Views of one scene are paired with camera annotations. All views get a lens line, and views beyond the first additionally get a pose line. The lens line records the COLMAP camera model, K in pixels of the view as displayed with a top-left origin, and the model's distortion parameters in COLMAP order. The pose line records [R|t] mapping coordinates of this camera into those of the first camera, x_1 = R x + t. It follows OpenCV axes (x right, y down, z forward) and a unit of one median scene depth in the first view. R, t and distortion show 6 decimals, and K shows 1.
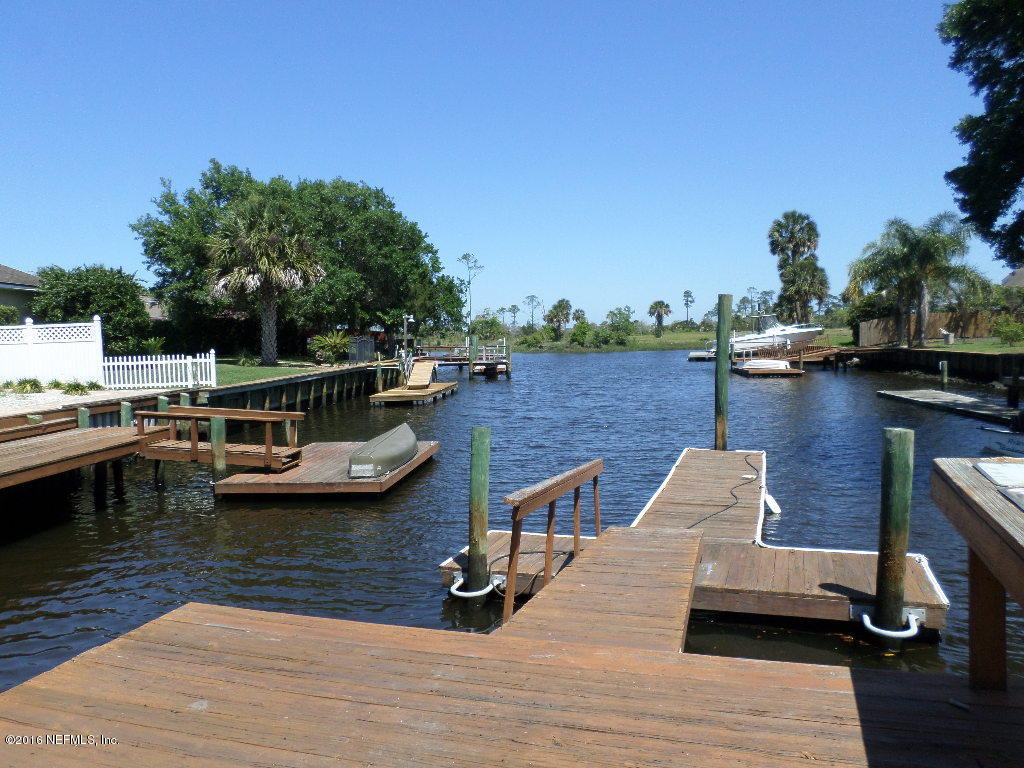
lens RADIAL K [[775.9, 0, 512.0], [0, 775.9, 384.0], [0, 0, 1]] dist [-0.023788, -0.007356]
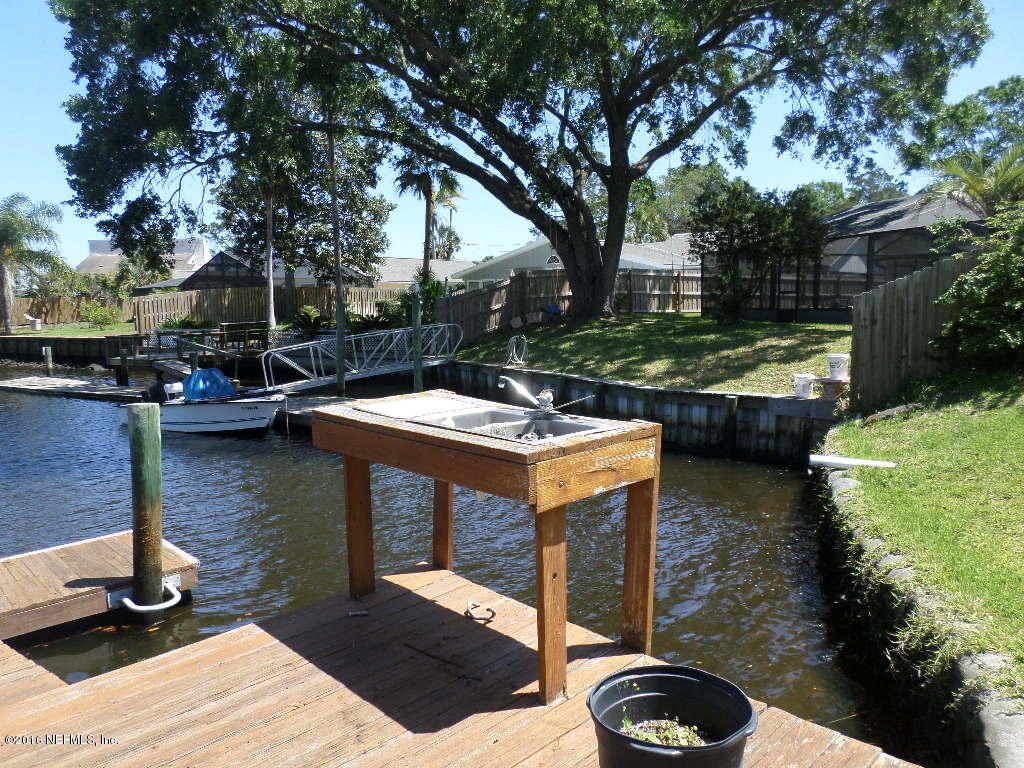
lens RADIAL K [[775.9, 0, 512.0], [0, 775.9, 384.0], [0, 0, 1]] dist [-0.023788, -0.007356]
pose [[0.469161, -0.092396, 0.878266, -0.134888], [0.076995, 0.995004, 0.063547, 0.006752], [-0.879750, 0.037808, 0.473931, 0.099082]]
